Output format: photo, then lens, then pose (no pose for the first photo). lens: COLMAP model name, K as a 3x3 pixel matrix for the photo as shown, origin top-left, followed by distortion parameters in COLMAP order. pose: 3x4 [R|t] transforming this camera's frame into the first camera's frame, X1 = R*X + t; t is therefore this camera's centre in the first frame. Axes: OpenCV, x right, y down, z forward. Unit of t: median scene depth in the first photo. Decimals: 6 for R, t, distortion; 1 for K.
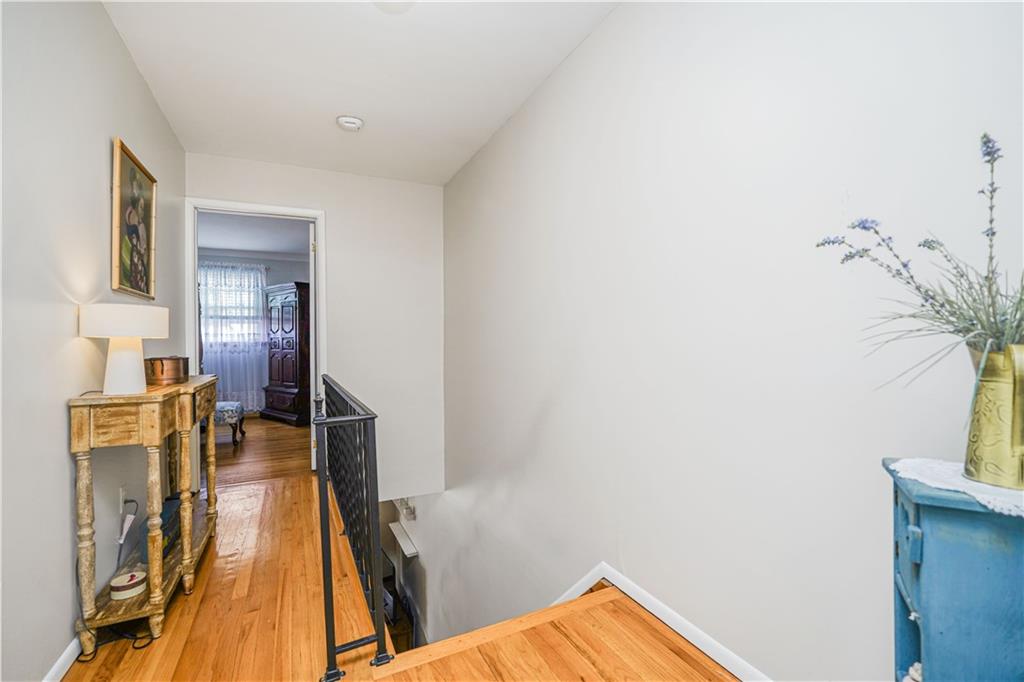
lens RADIAL K [[453.8, 0, 511.0], [0, 453.8, 343.4], [0, 0, 1]] dist [-0.000619, 0.000893]
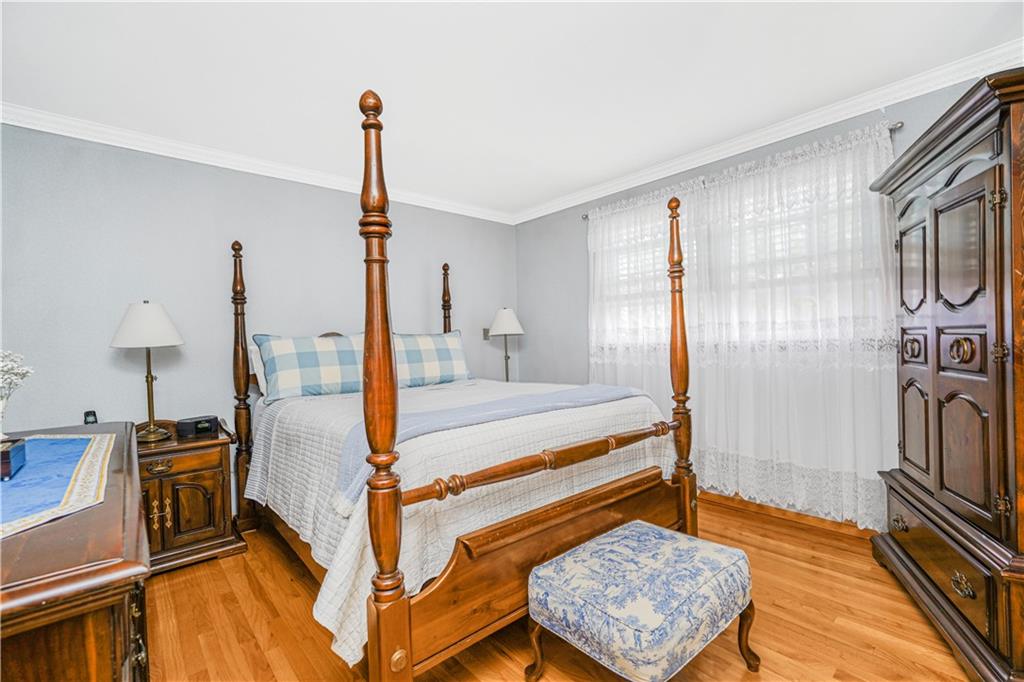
lens RADIAL K [[453.8, 0, 511.0], [0, 453.8, 343.4], [0, 0, 1]] dist [-0.000619, 0.000893]
pose [[0.276312, 0.000413, -0.961068, -0.295147], [0.025971, 0.999632, 0.007896, -0.010896], [0.960717, -0.027141, 0.276199, 0.642385]]
